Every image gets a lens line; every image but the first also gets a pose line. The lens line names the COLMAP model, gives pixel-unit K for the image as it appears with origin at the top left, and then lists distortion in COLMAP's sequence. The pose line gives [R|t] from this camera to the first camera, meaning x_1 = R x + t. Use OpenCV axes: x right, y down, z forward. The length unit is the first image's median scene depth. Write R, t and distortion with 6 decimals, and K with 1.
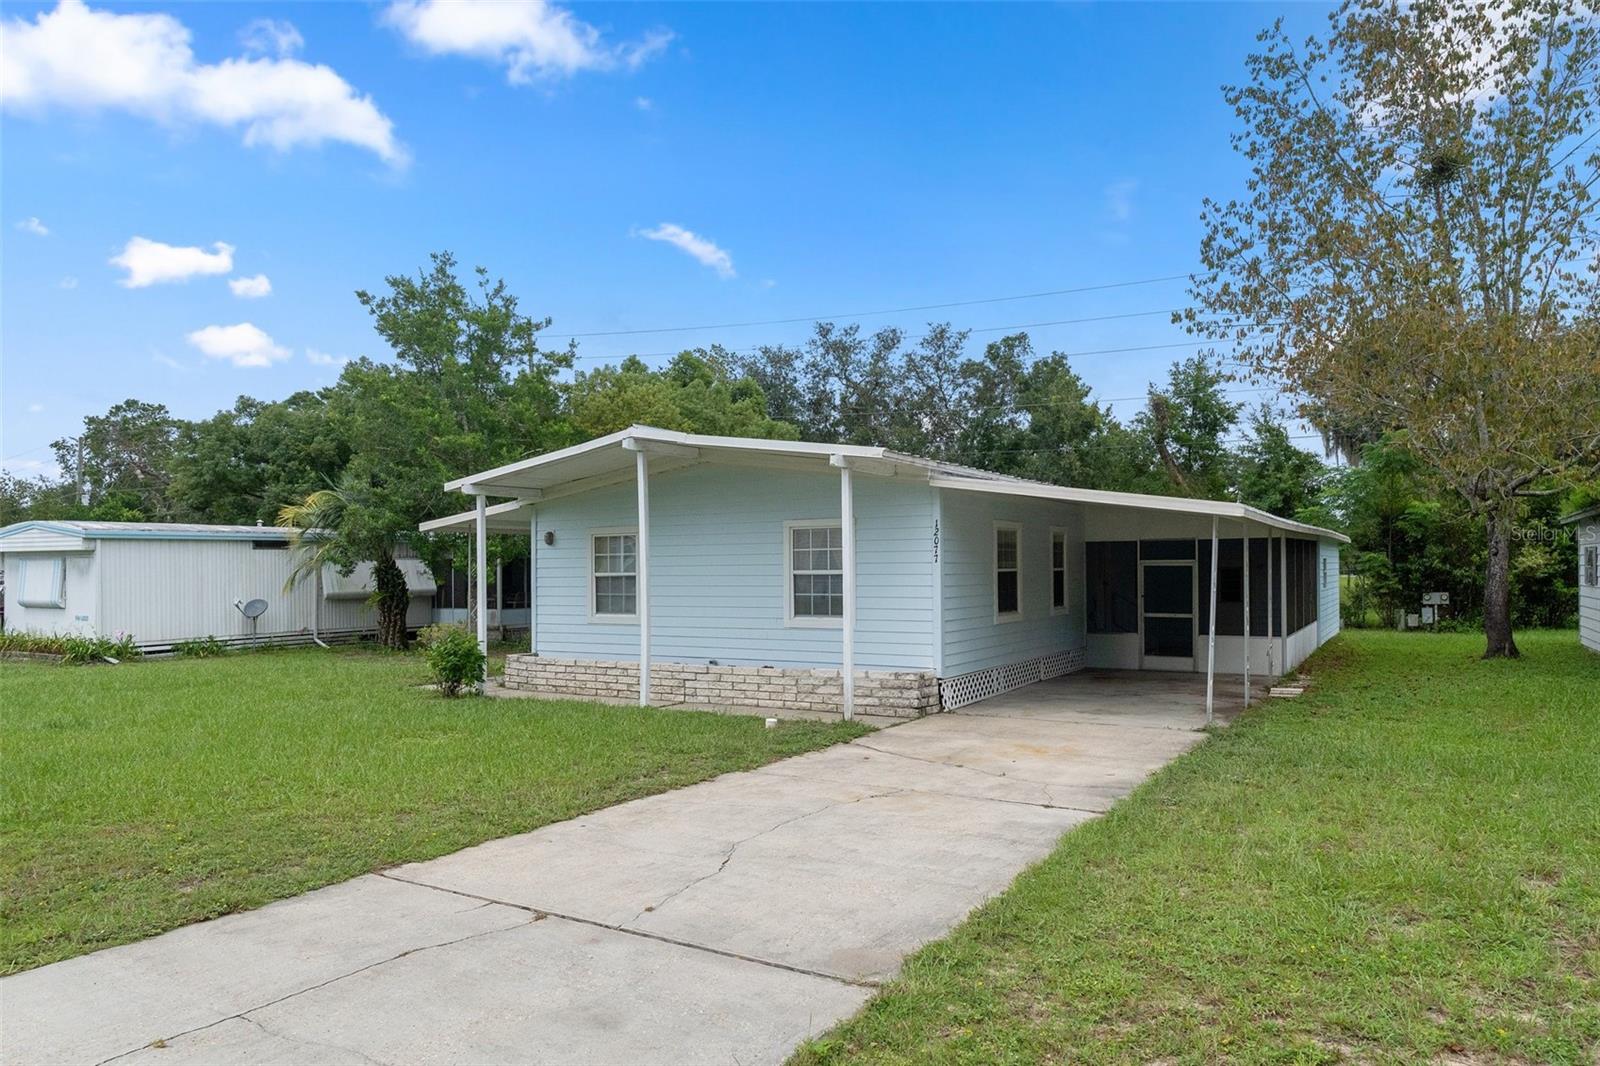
lens RADIAL K [[976.1, 0, 803.8], [0, 976.1, 529.6], [0, 0, 1]] dist [-0.005630, -0.000397]
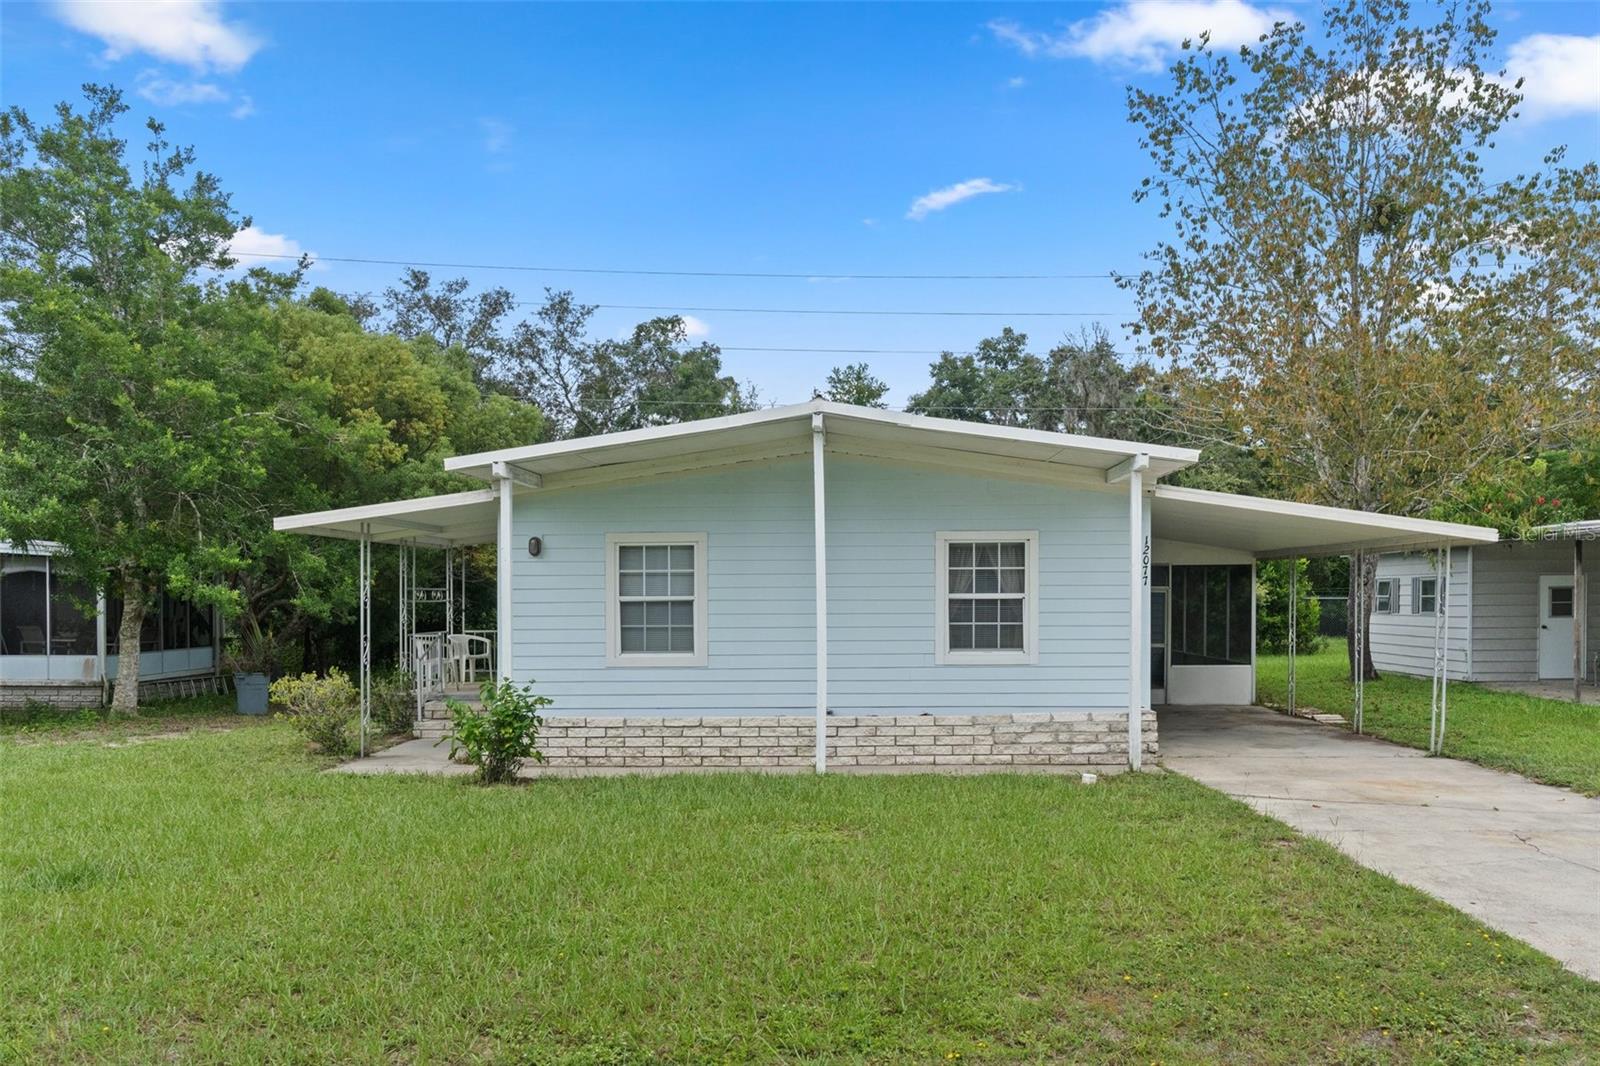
lens RADIAL K [[1175.9, 0, 795.2], [0, 1175.9, 544.6], [0, 0, 1]] dist [-0.007353, -0.002283]
pose [[0.871592, 0.027134, 0.489480, -0.534423], [-0.025371, 0.999626, -0.010235, 0.012137], [-0.489575, -0.003498, 0.871954, 0.186256]]
